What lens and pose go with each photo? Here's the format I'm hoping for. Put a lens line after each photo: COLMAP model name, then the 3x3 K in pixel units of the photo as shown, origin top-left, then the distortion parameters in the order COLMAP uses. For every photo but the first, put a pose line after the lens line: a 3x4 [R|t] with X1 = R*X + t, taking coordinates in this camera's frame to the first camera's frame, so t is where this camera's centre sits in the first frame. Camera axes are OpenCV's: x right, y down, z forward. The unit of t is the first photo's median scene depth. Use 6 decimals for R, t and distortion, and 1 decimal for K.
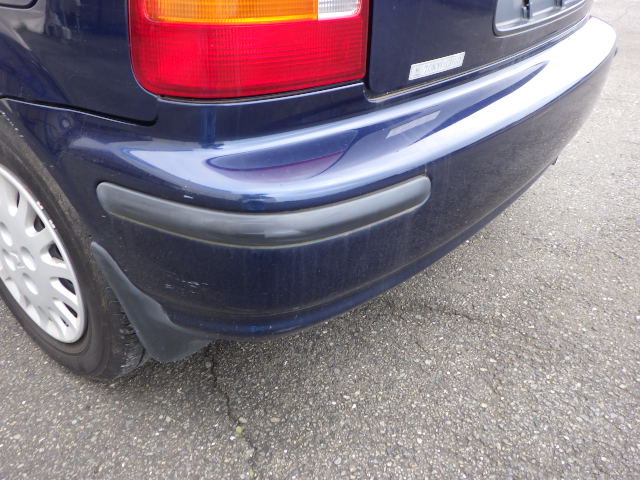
lens RADIAL K [[524.7, 0, 319.4], [0, 524.7, 239.5], [0, 0, 1]] dist [0.013795, -0.020176]
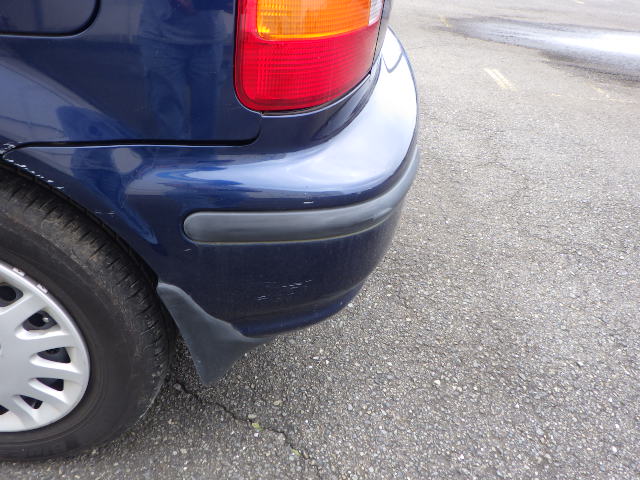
lens RADIAL K [[524.7, 0, 318.6], [0, 524.7, 240.3], [0, 0, 1]] dist [0.013795, -0.020176]
pose [[0.812727, -0.284831, 0.508277, -0.480006], [0.256864, 0.958169, 0.126222, -0.082648], [-0.522968, 0.027974, 0.851893, 0.055835]]
